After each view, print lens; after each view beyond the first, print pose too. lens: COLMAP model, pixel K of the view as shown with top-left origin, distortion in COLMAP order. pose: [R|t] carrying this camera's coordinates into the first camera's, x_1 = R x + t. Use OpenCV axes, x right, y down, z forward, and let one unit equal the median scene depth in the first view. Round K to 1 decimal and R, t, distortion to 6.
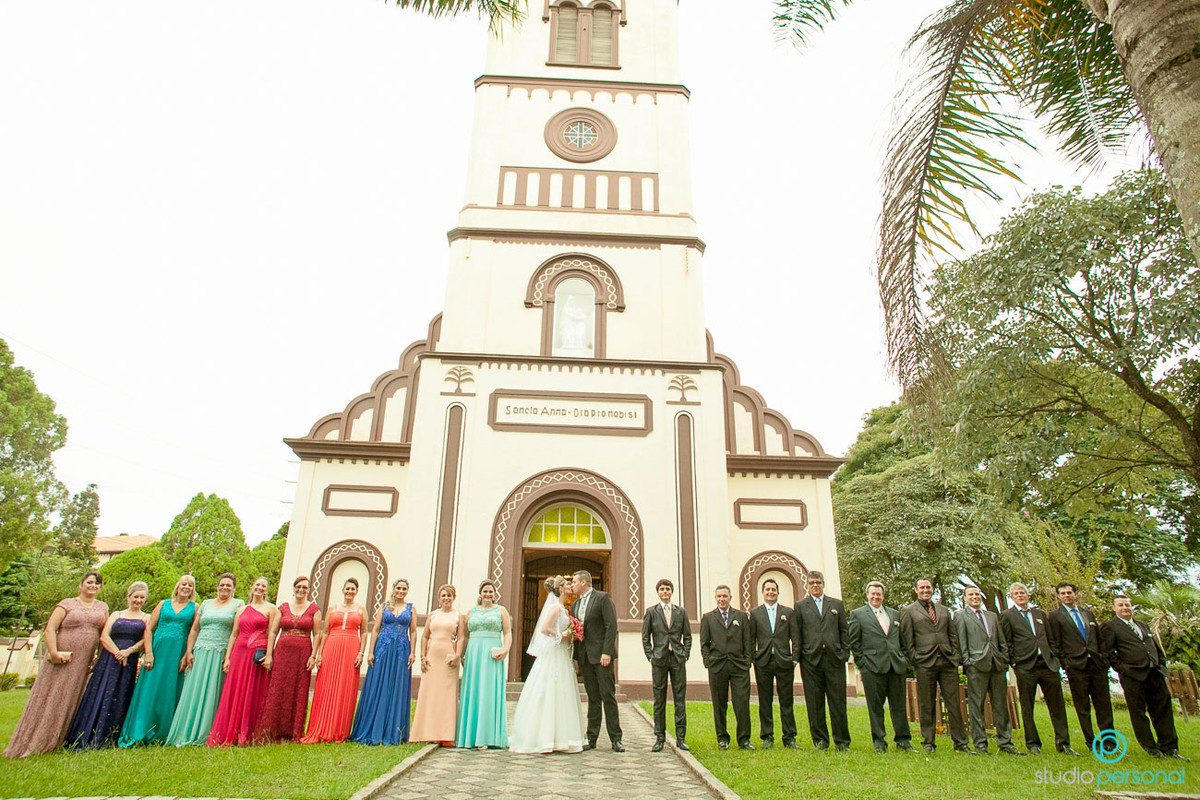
lens RADIAL K [[674.4, 0, 605.8], [0, 674.4, 390.1], [0, 0, 1]] dist [-0.077202, 0.047576]
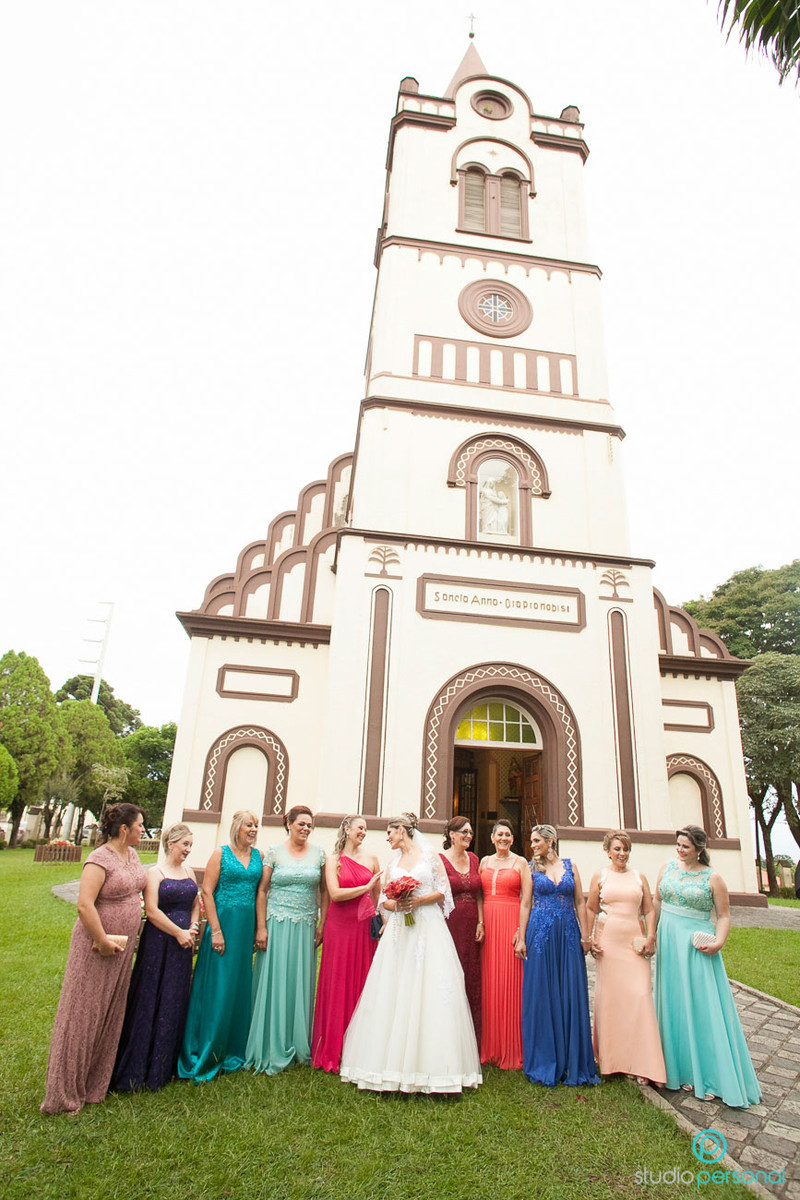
lens RADIAL K [[648.8, 0, 400.8], [0, 648.8, 578.4], [0, 0, 1]] dist [-0.072544, 0.045976]
pose [[0.996902, 0.058356, 0.052735, -0.220398], [-0.059644, 0.997950, 0.023188, -0.012020], [-0.051274, -0.026262, 0.998339, 0.094052]]
